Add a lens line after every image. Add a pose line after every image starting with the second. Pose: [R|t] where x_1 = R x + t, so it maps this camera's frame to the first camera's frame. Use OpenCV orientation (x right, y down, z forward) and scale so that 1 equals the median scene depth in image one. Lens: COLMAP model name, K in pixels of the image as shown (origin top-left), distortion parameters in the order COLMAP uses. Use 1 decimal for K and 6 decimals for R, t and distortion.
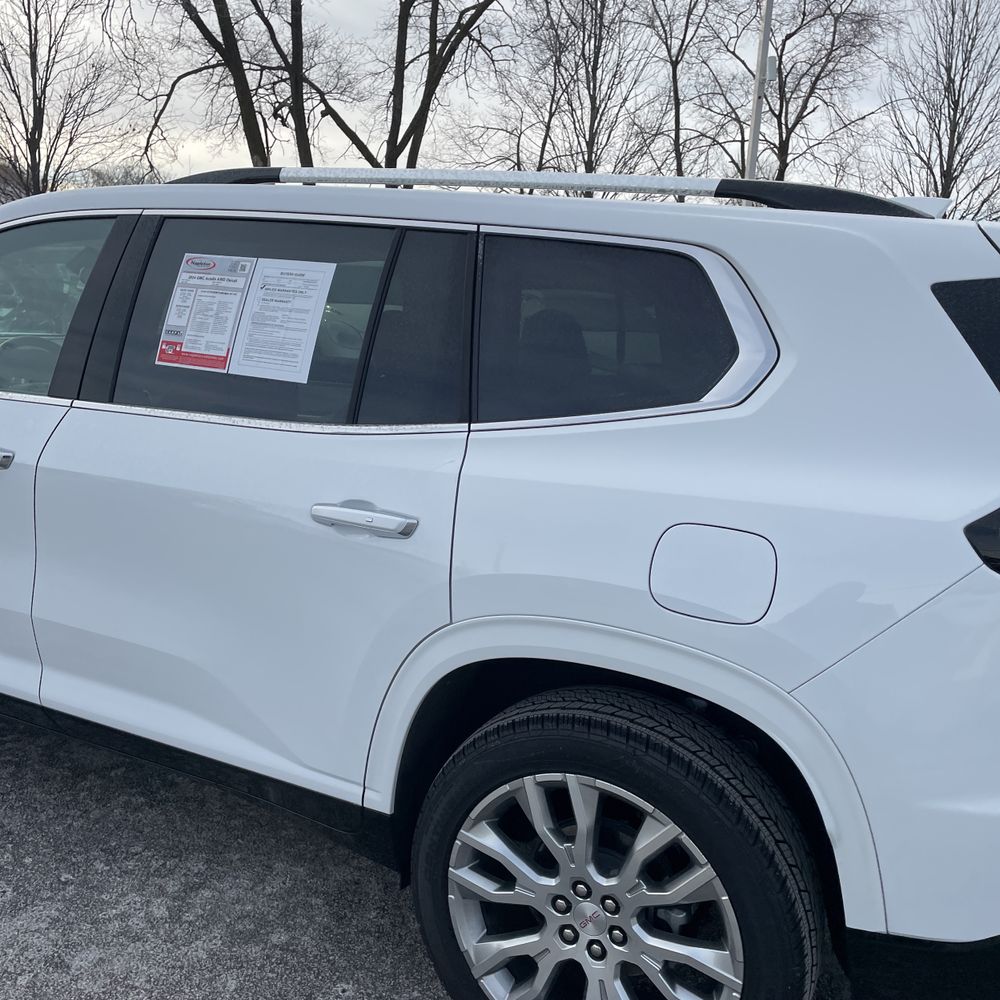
lens RADIAL K [[992.3, 0, 495.7], [0, 992.3, 508.7], [0, 0, 1]] dist [0.110358, -0.150121]
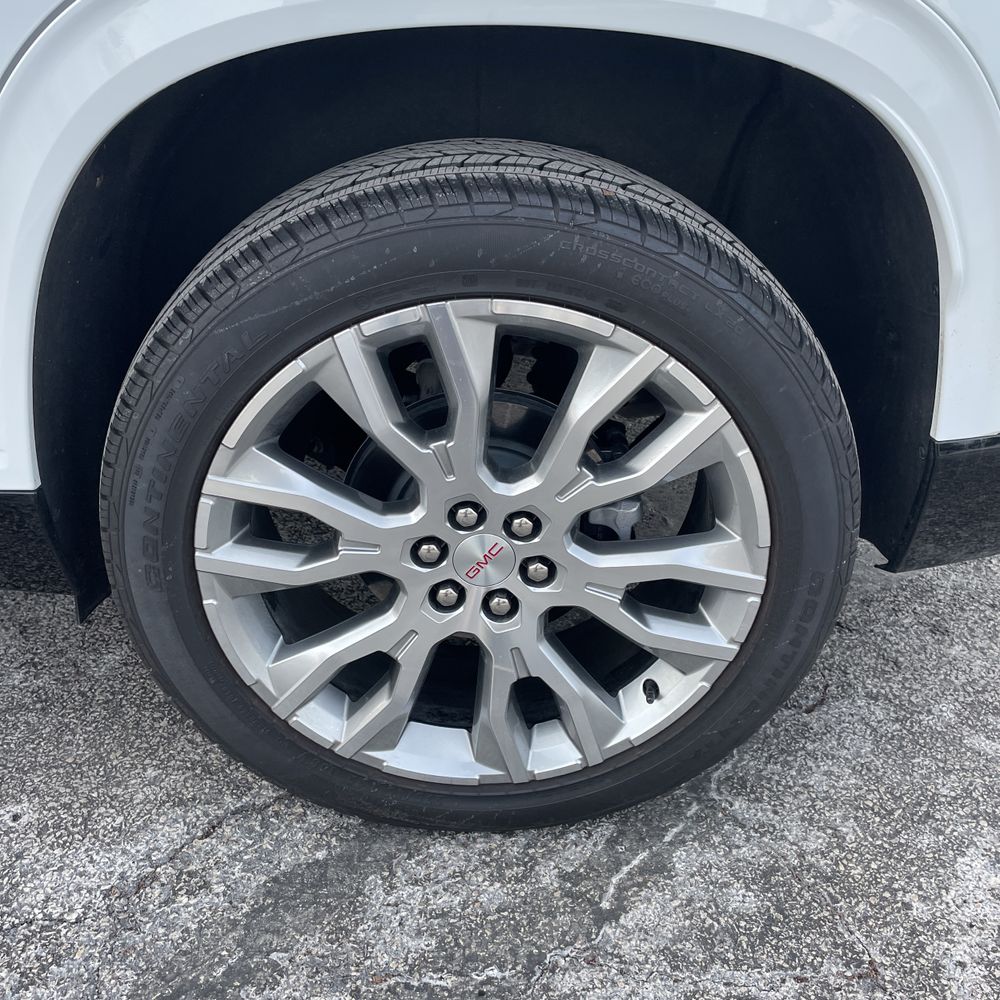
lens RADIAL K [[992.3, 0, 495.7], [0, 992.3, 508.7], [0, 0, 1]] dist [0.110358, -0.150121]
pose [[0.875054, -0.259177, 0.408787, -0.104190], [0.112296, 0.930223, 0.349393, 0.161724], [-0.470818, -0.259833, 0.843100, 0.463504]]
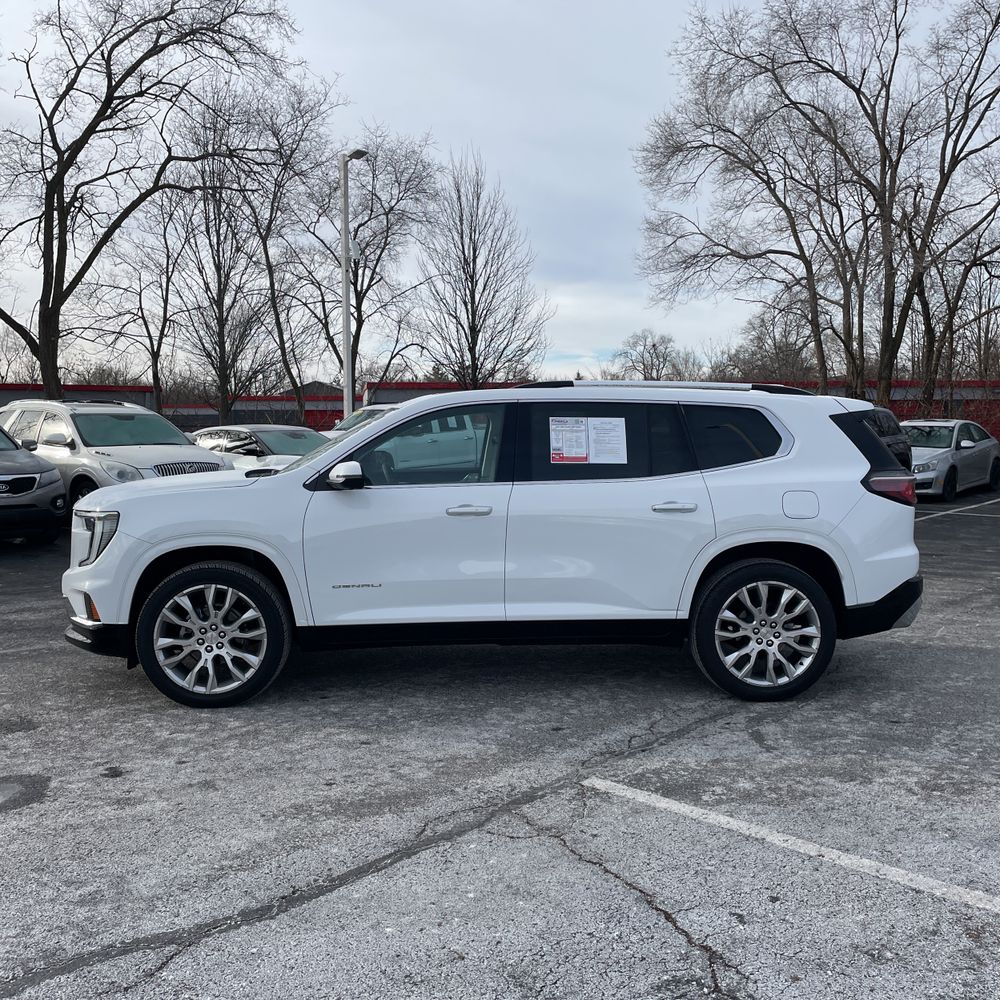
lens RADIAL K [[1035.6, 0, 500.0], [0, 1035.6, 500.0], [0, 0, 1]] dist [0.127890, -0.170027]
pose [[0.860226, -0.095108, 0.500964, -1.779624], [0.154886, 0.984768, -0.079003, 0.126894], [-0.485820, 0.145552, 0.861855, -1.123332]]
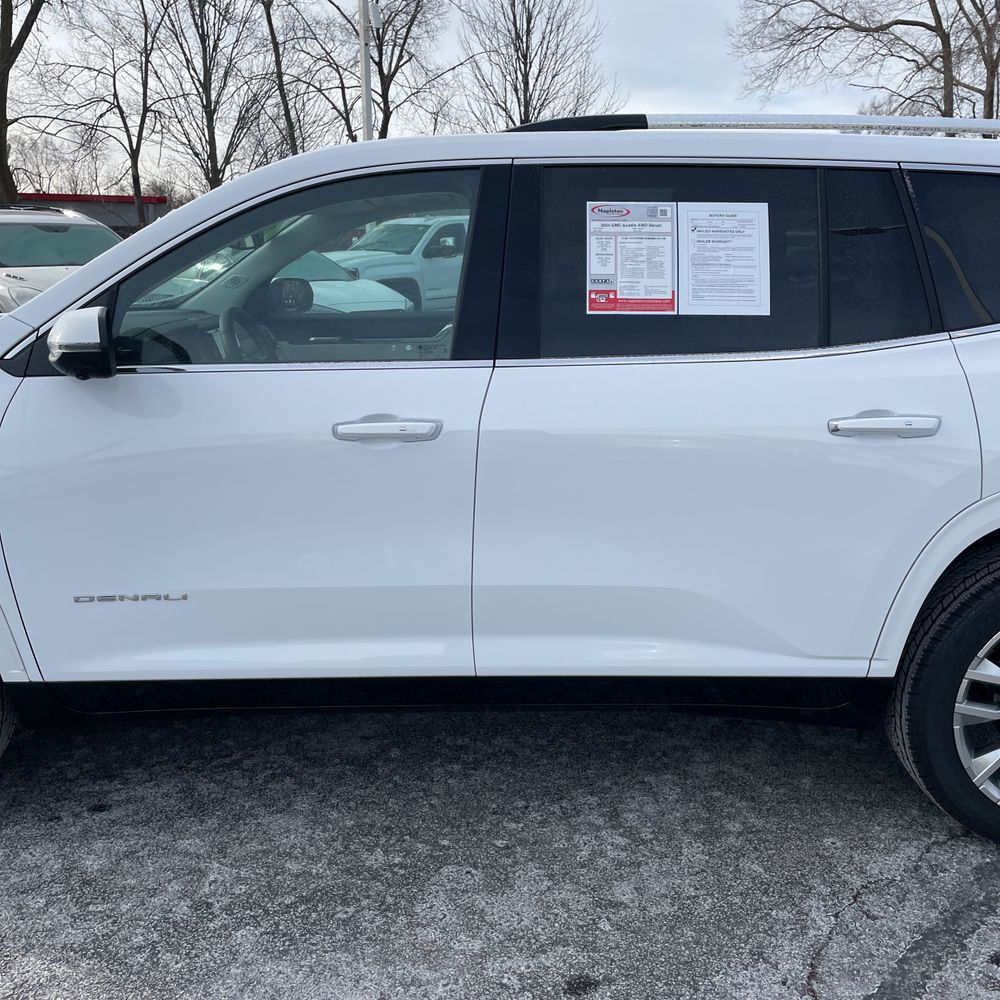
lens RADIAL K [[1009.8, 0, 507.6], [0, 1009.8, 495.5], [0, 0, 1]] dist [0.095910, -0.130390]
pose [[0.889193, -0.161725, 0.427997, -0.918915], [0.142540, 0.986809, 0.076745, -0.055183], [-0.434763, -0.007235, 0.900516, 0.116471]]
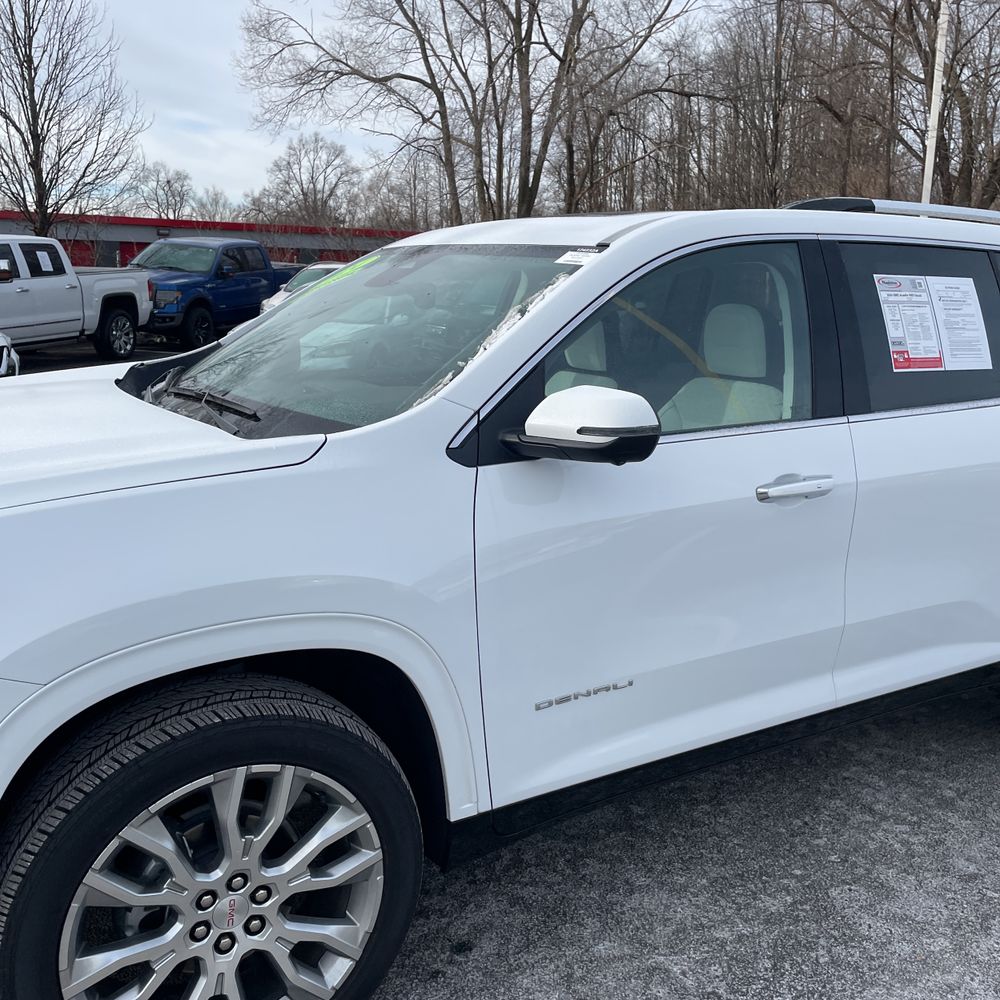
lens RADIAL K [[1009.8, 0, 507.6], [0, 1009.8, 495.5], [0, 0, 1]] dist [0.095910, -0.130390]
pose [[0.523572, -0.222717, 0.822356, -1.646207], [0.185798, 0.971844, 0.144911, -0.271026], [-0.831475, 0.076921, 0.550211, 0.767125]]
